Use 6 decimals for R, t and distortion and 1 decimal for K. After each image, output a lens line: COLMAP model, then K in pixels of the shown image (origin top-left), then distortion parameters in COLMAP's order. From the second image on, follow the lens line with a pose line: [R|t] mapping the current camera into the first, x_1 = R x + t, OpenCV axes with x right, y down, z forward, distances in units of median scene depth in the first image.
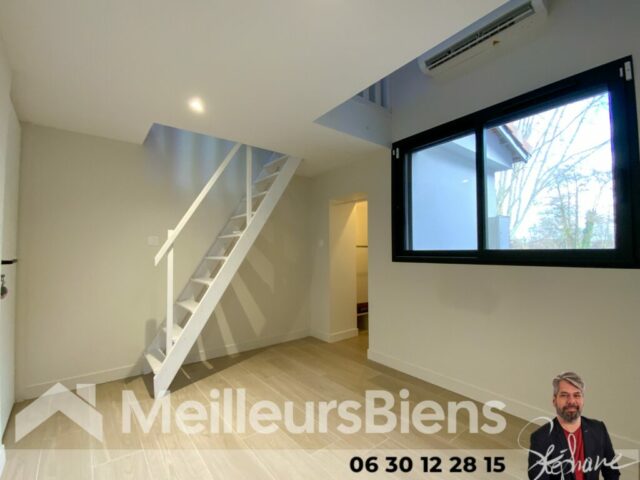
lens RADIAL K [[303.2, 0, 320.0], [0, 303.2, 240.0], [0, 0, 1]] dist [0.001186, -0.000772]
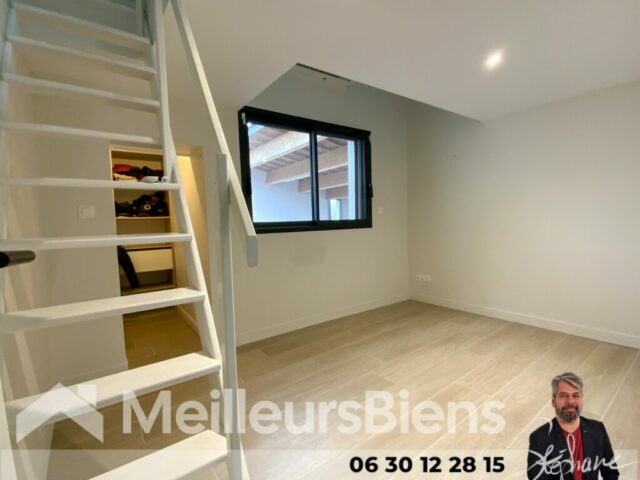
lens RADIAL K [[303.2, 0, 320.0], [0, 303.2, 240.0], [0, 0, 1]] dist [0.001186, -0.000772]
pose [[0.006863, -0.059609, 0.998198, -0.889096], [-0.016589, 0.998078, 0.059716, 0.037714], [-0.999839, -0.016969, 0.005861, 0.954684]]
